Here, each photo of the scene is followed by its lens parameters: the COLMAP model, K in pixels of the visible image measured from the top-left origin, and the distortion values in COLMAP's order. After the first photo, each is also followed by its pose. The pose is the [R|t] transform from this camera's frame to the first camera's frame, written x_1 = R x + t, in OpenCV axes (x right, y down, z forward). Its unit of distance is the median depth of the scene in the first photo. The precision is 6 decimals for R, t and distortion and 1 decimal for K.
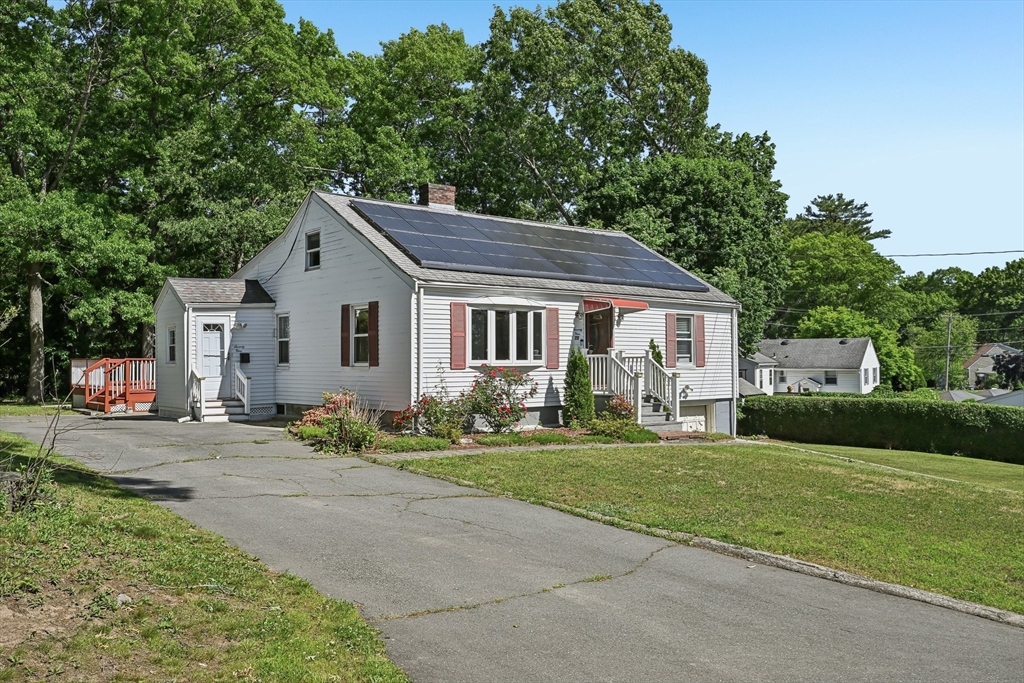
lens RADIAL K [[891.9, 0, 512.0], [0, 891.9, 341.5], [0, 0, 1]] dist [-0.072936, -0.003384]
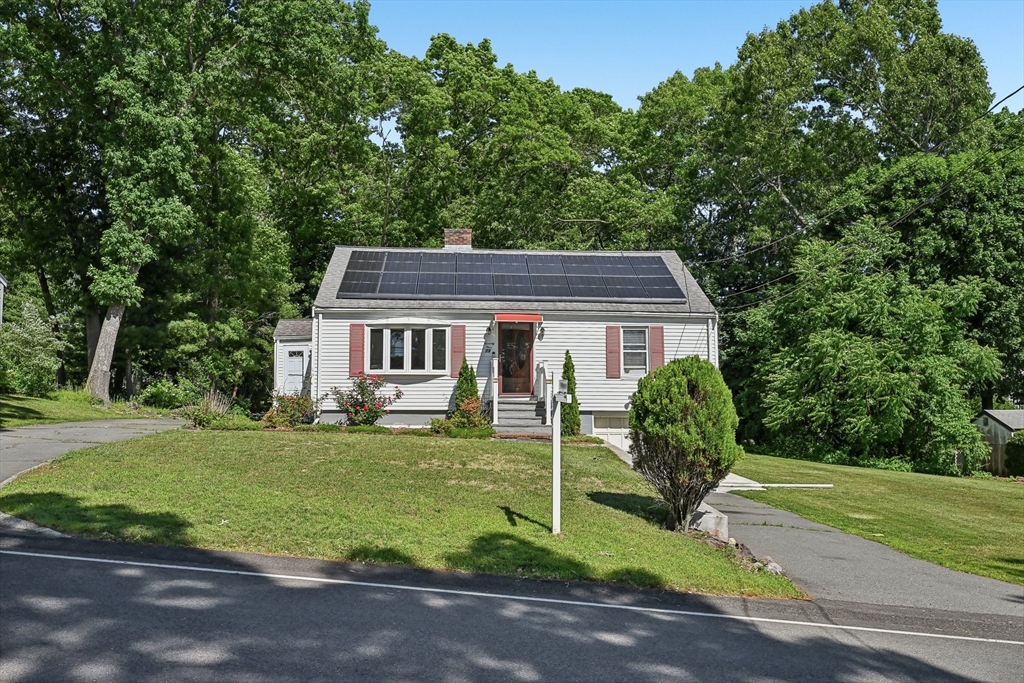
lens RADIAL K [[900.5, 0, 512.0], [0, 900.5, 341.5], [0, 0, 1]] dist [-0.008723, -0.008176]
pose [[0.777790, -0.044544, -0.626944, 0.831993], [0.005301, 0.997915, -0.064325, 0.059098], [0.628502, 0.046708, 0.776404, 0.135643]]
